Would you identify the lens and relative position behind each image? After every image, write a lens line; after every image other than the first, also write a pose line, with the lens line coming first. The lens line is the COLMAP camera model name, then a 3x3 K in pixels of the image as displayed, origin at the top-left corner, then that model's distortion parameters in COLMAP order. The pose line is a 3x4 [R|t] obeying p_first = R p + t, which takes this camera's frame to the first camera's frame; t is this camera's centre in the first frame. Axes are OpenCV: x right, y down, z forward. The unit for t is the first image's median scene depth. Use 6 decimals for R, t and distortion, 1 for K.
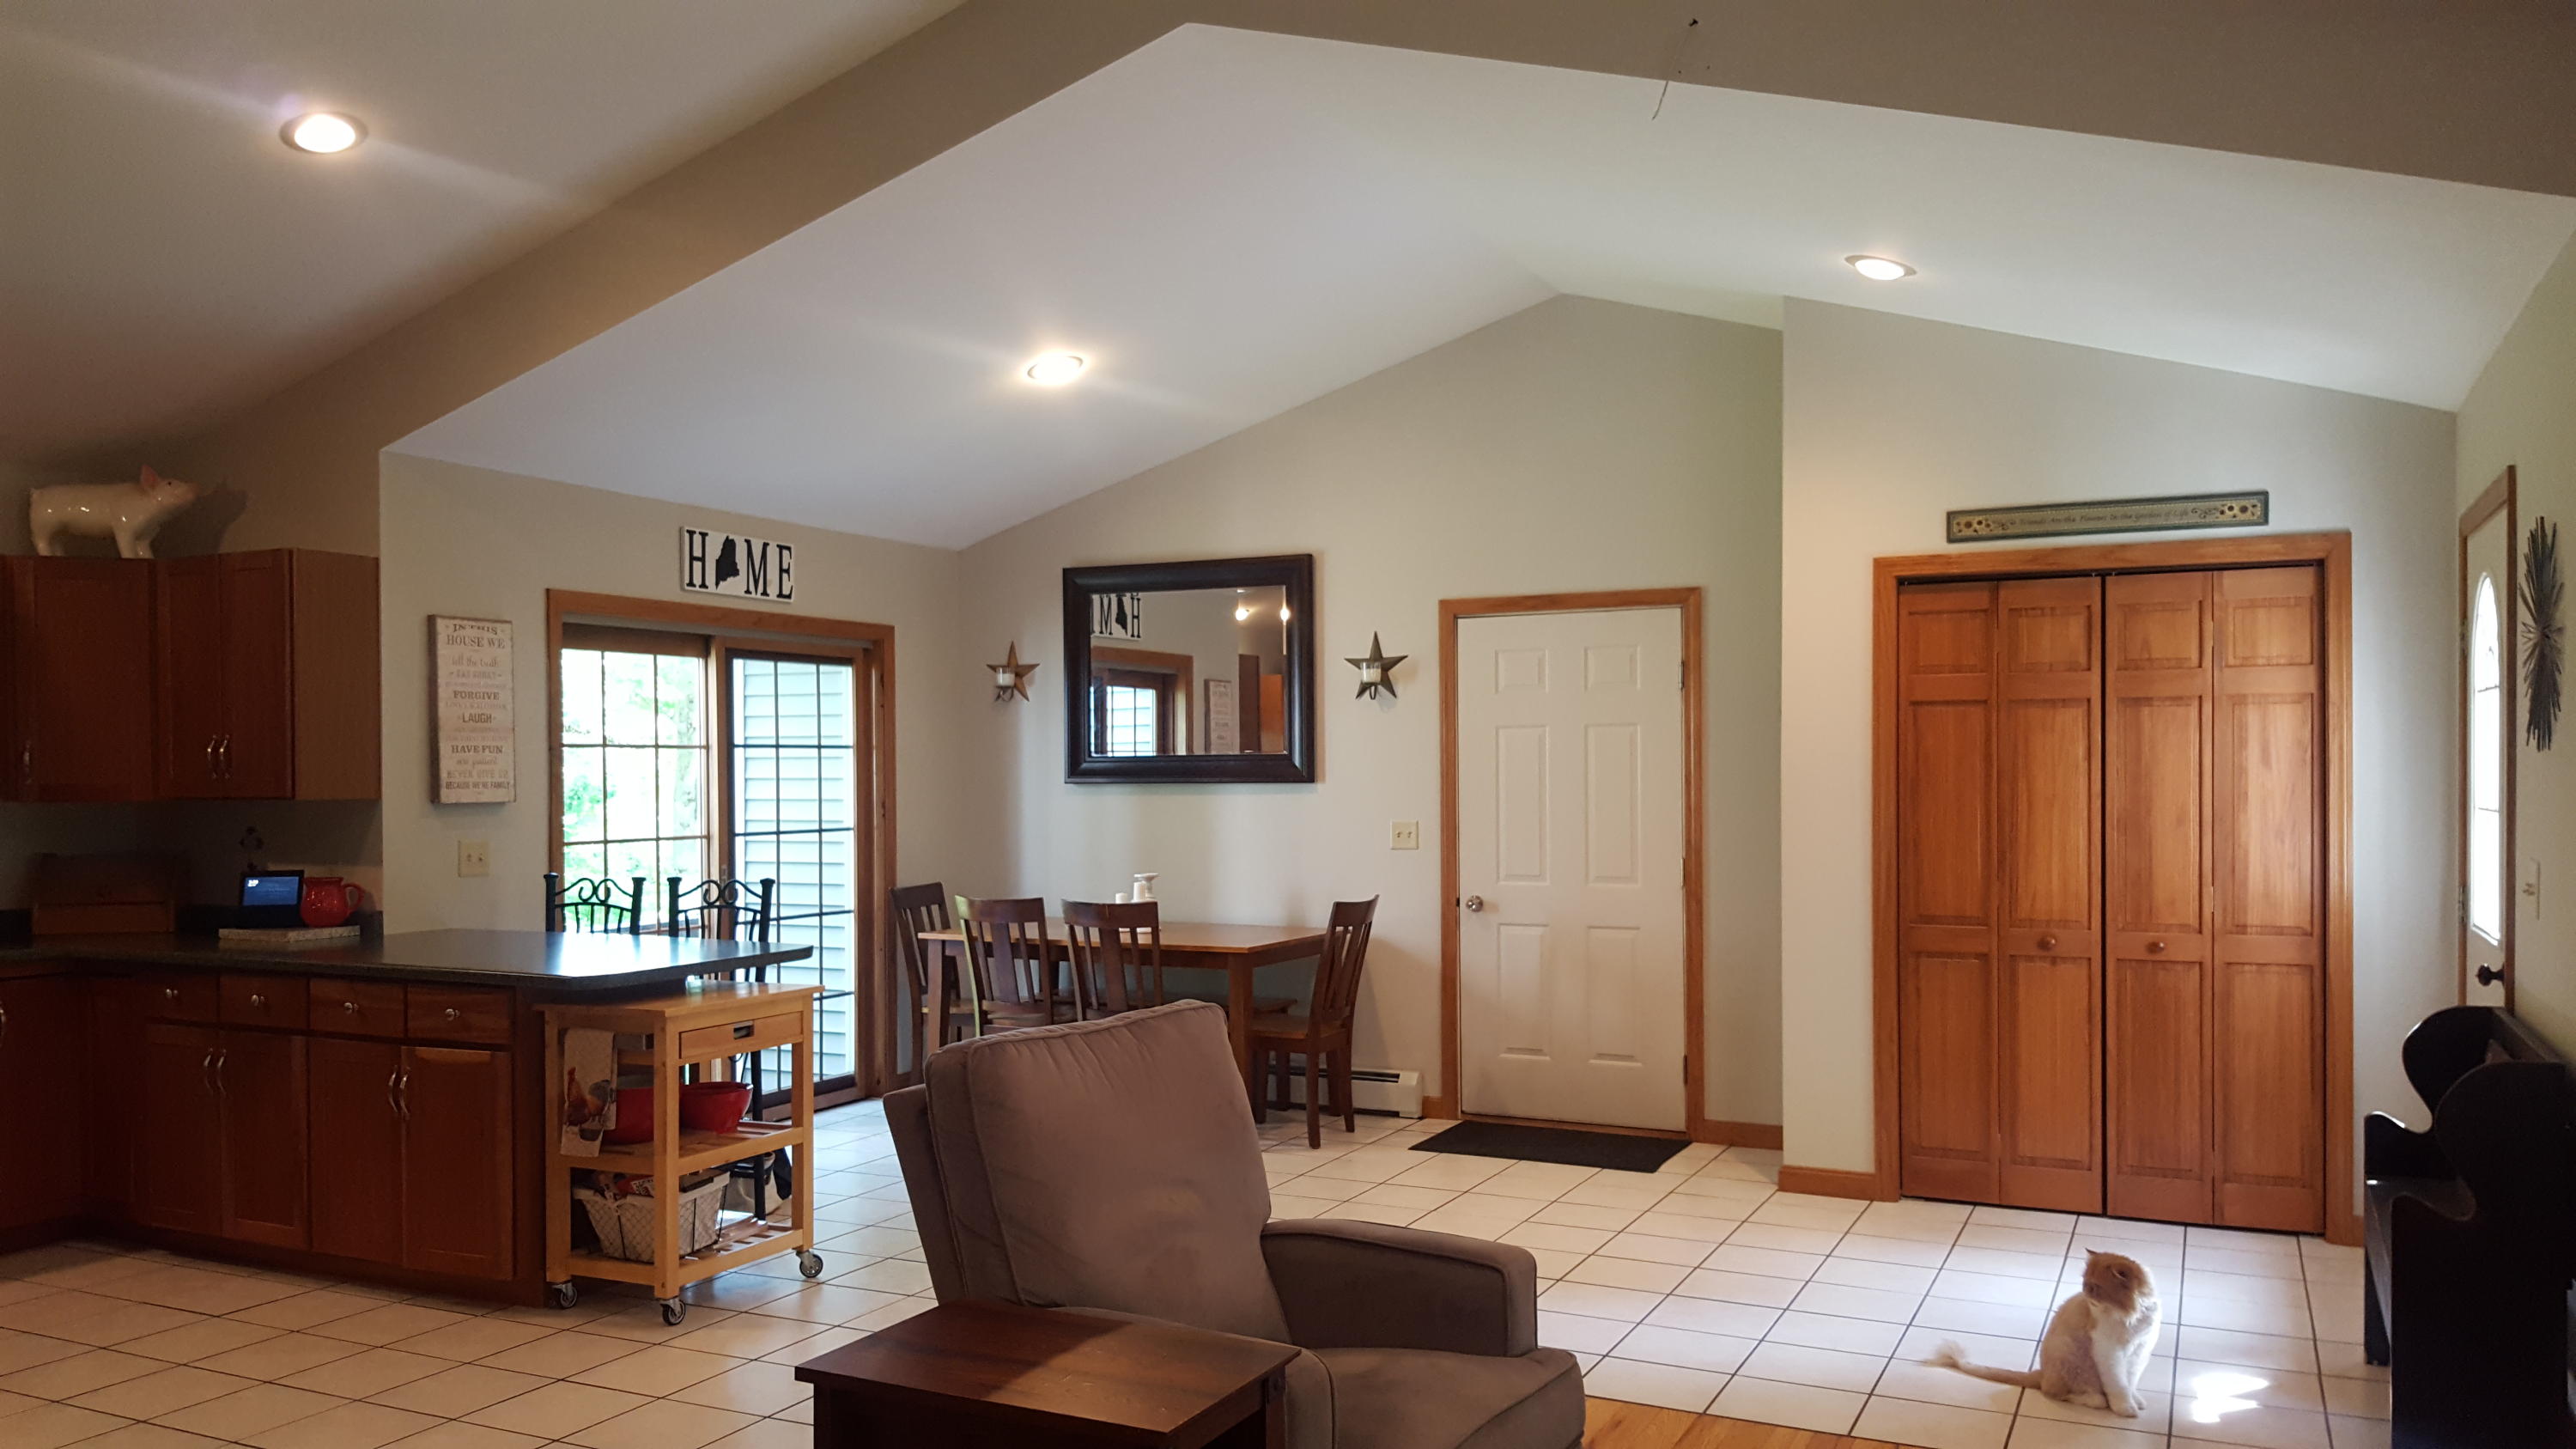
lens RADIAL K [[1923.4, 0, 1260.3], [0, 1923.4, 778.5], [0, 0, 1]] dist [0.169735, -0.311474]
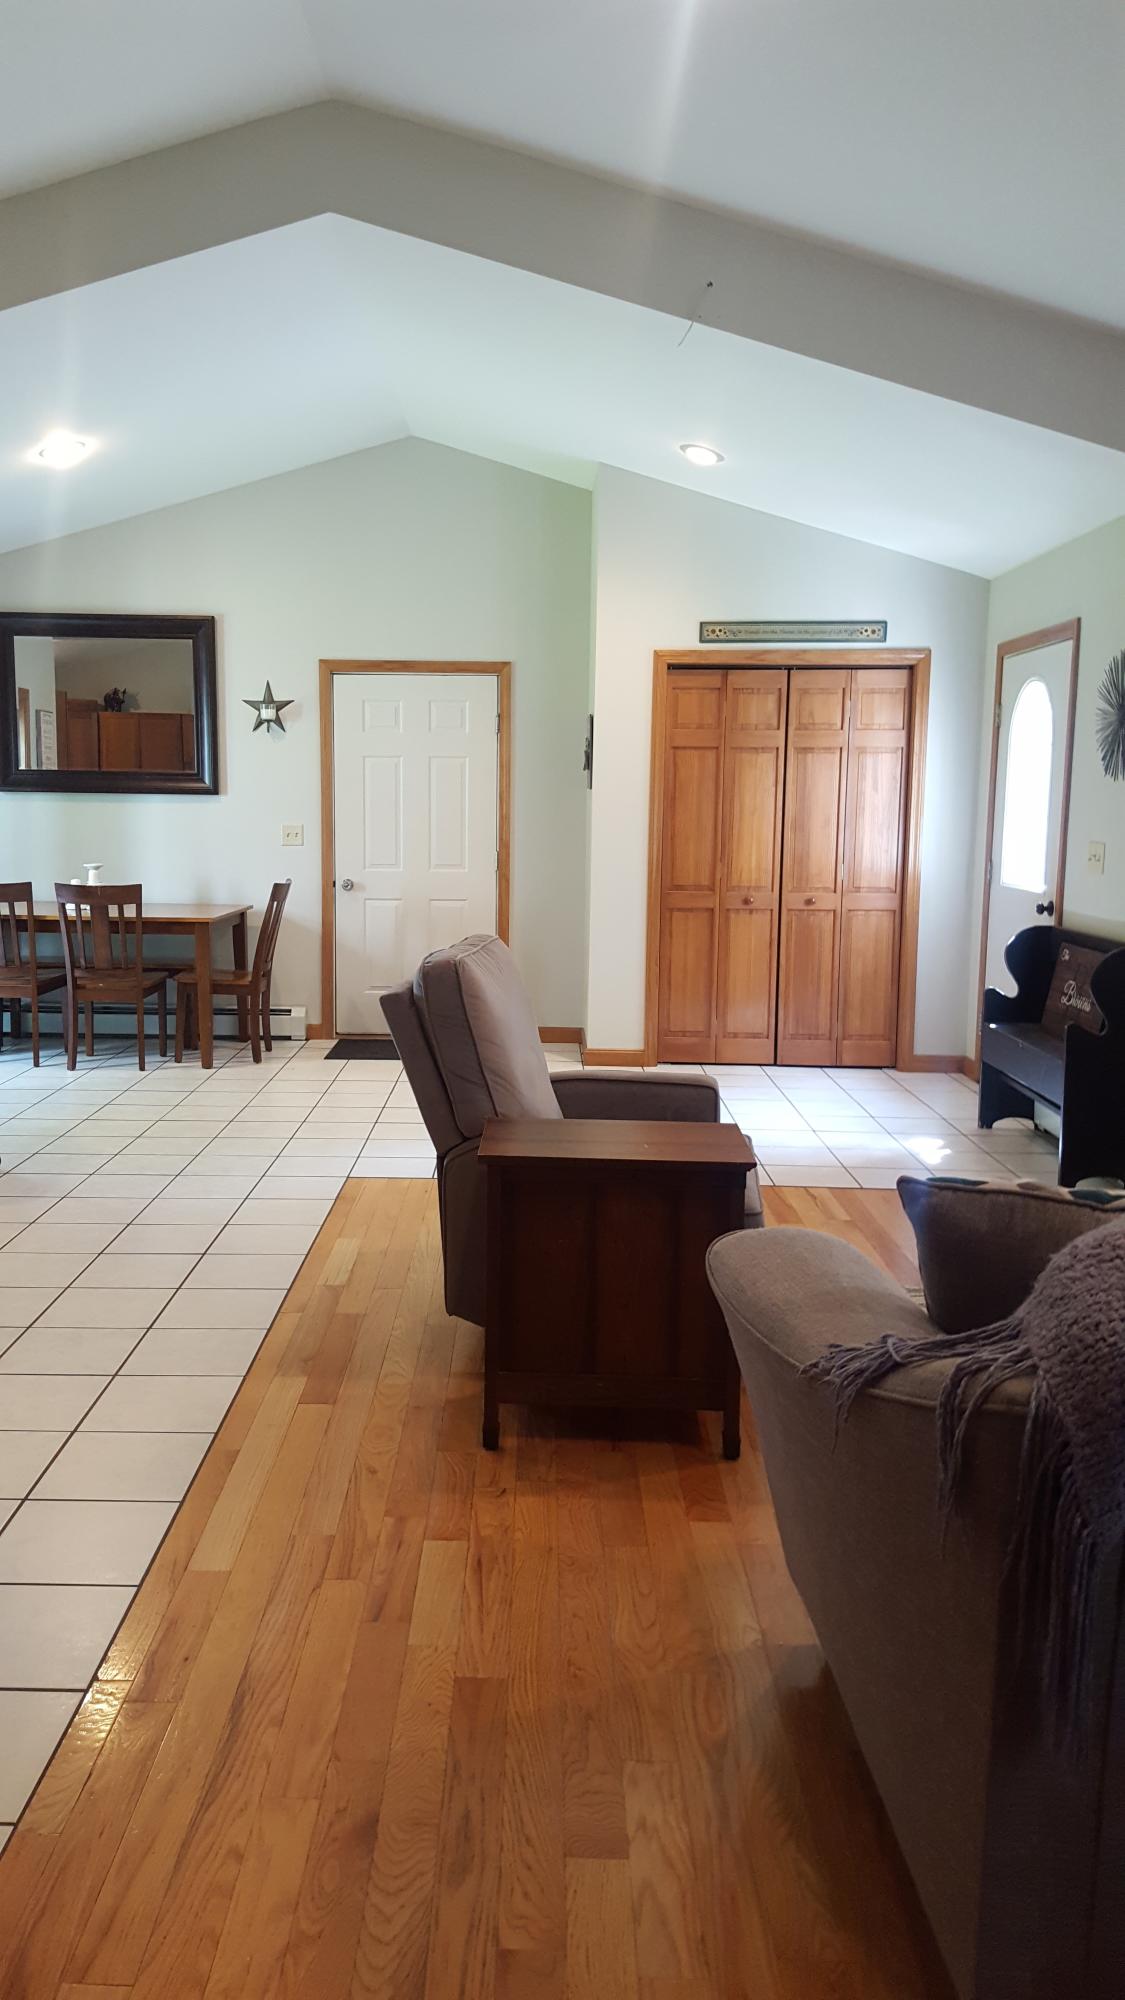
lens RADIAL K [[1493.1, 0, 510.8], [0, 1493.1, 962.1], [0, 0, 1]] dist [0.169735, -0.311474]
pose [[0.904576, -0.033195, 0.425018, -0.259419], [-0.012264, 0.994525, 0.103778, 0.007471], [-0.426135, -0.099088, 0.899216, -0.024841]]
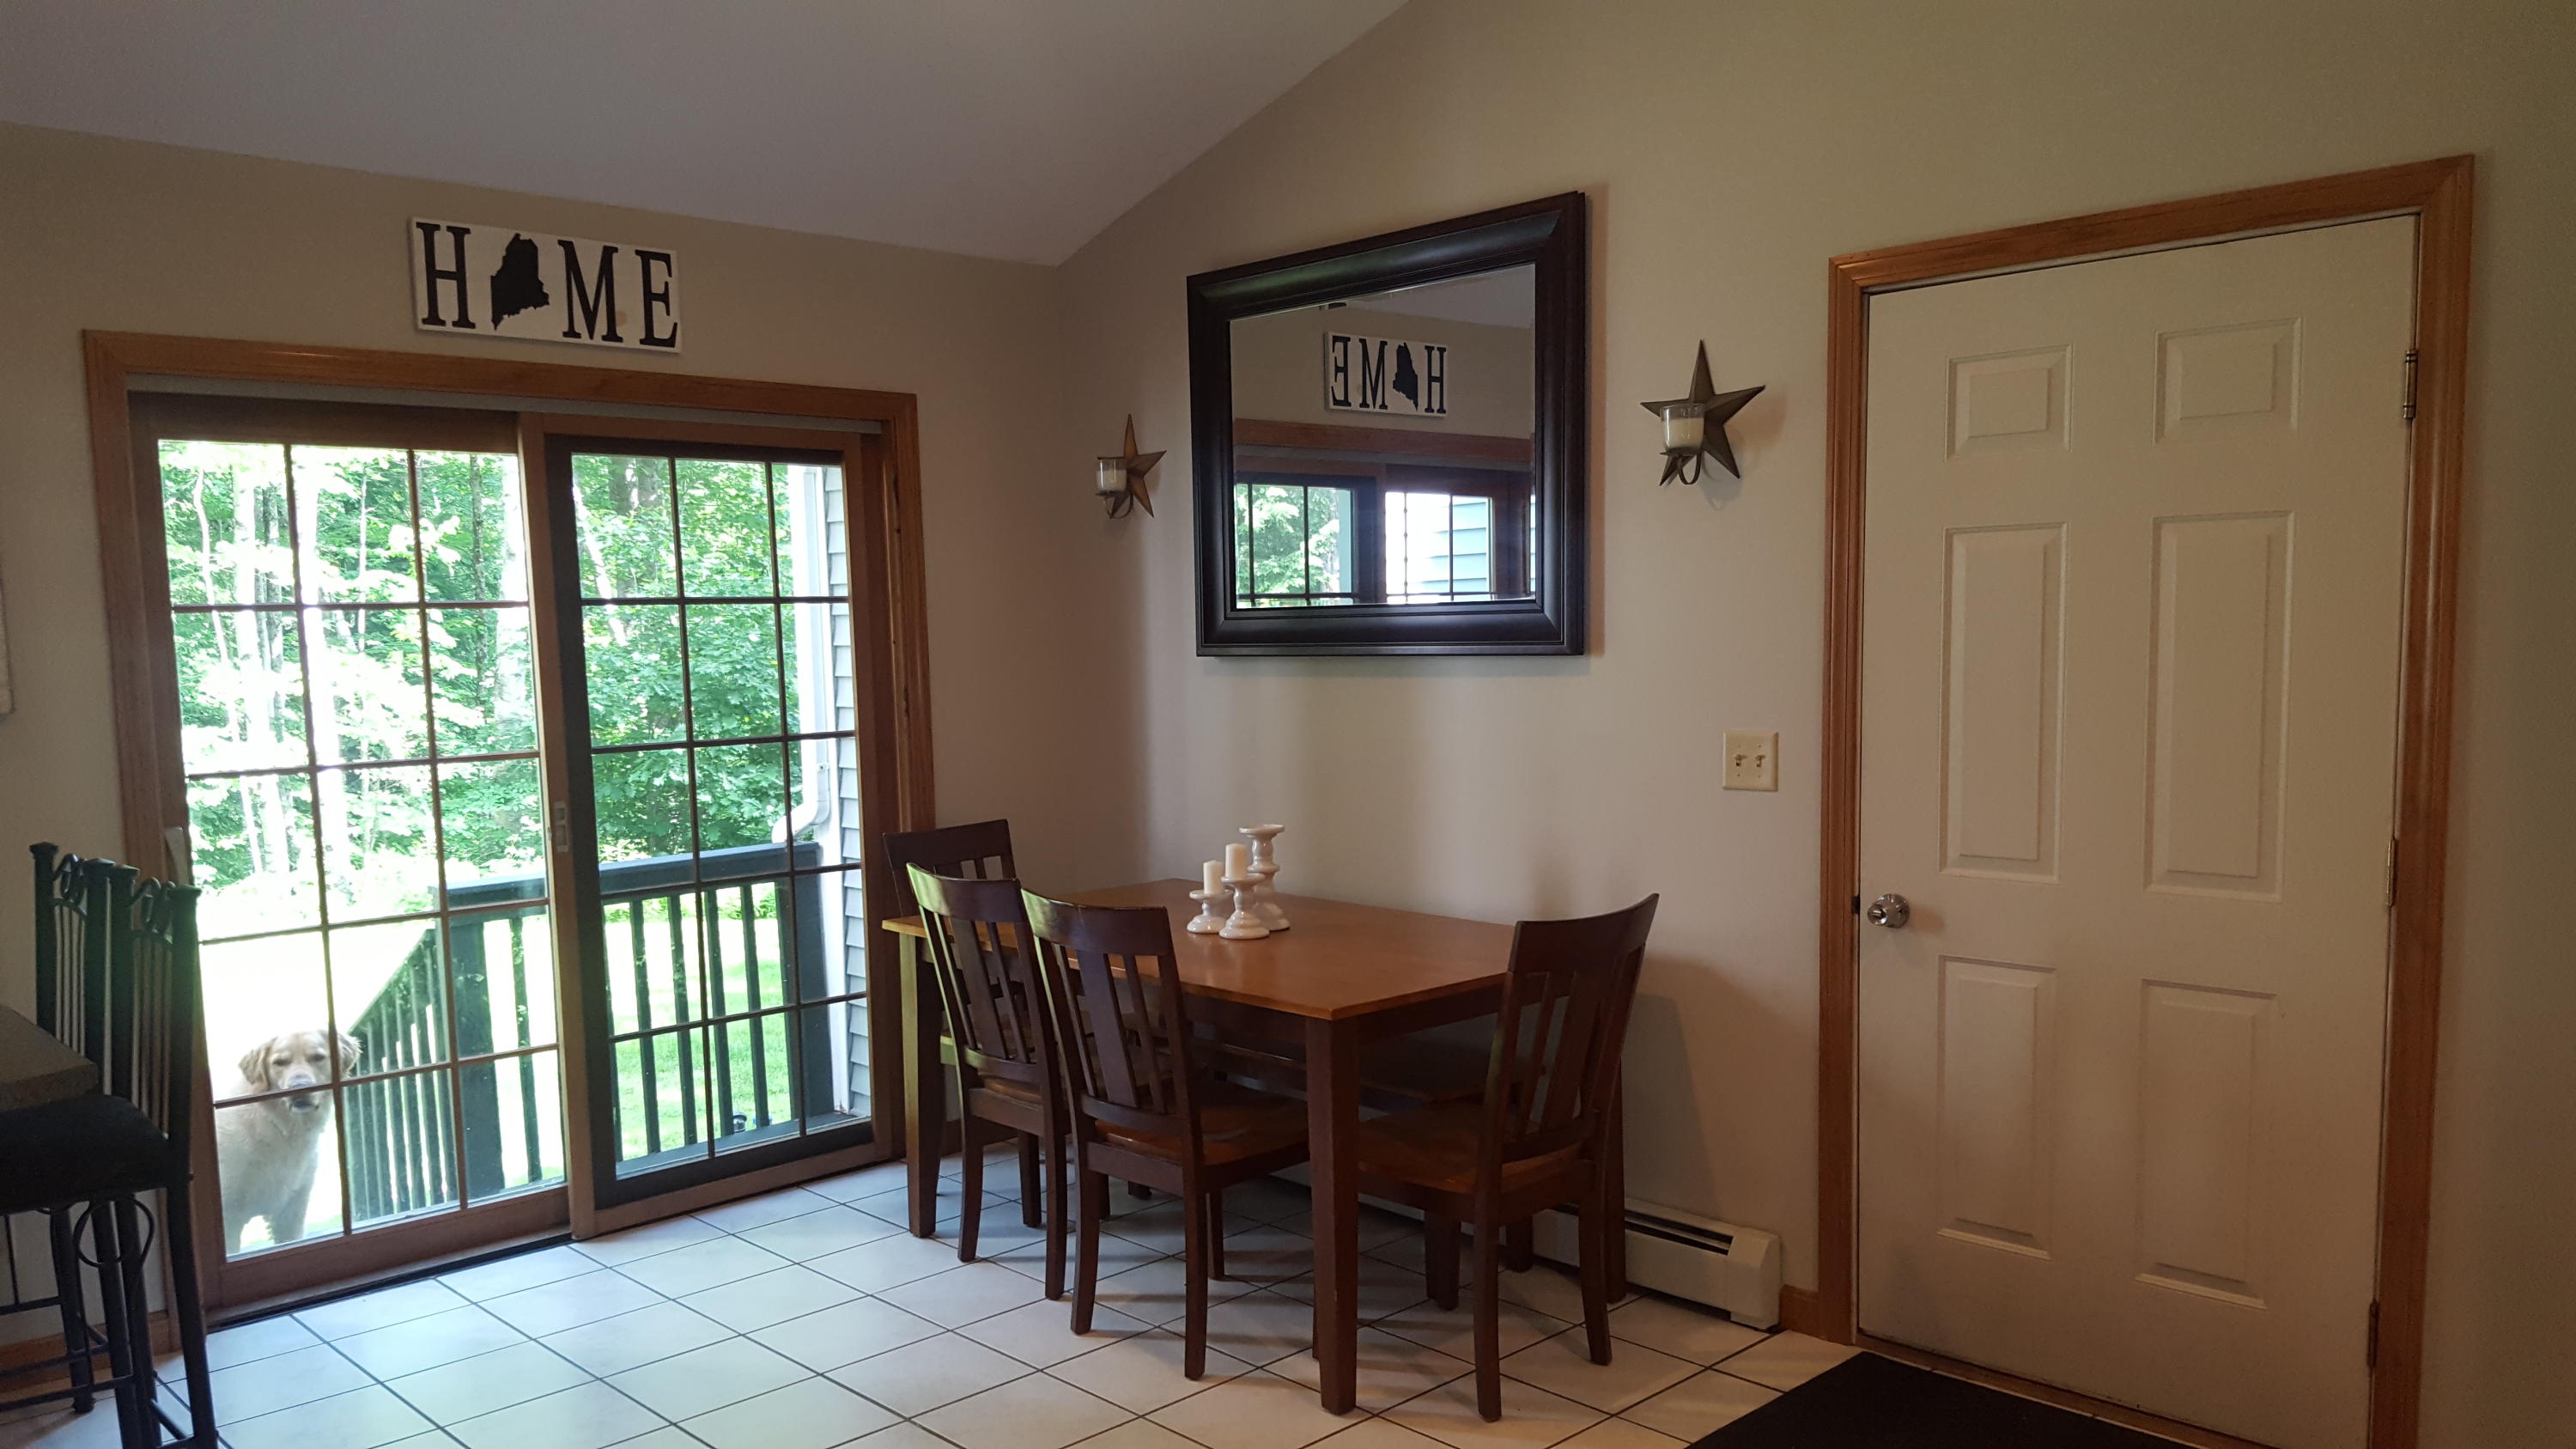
lens RADIAL K [[1847.8, 0, 1285.6], [0, 1847.8, 807.5], [0, 0, 1]] dist [0.090448, -0.131155]
pose [[0.940206, 0.021437, -0.339930, 0.135824], [0.013823, 0.994794, 0.100969, -0.009366], [0.340325, -0.099630, 0.935015, 0.563058]]
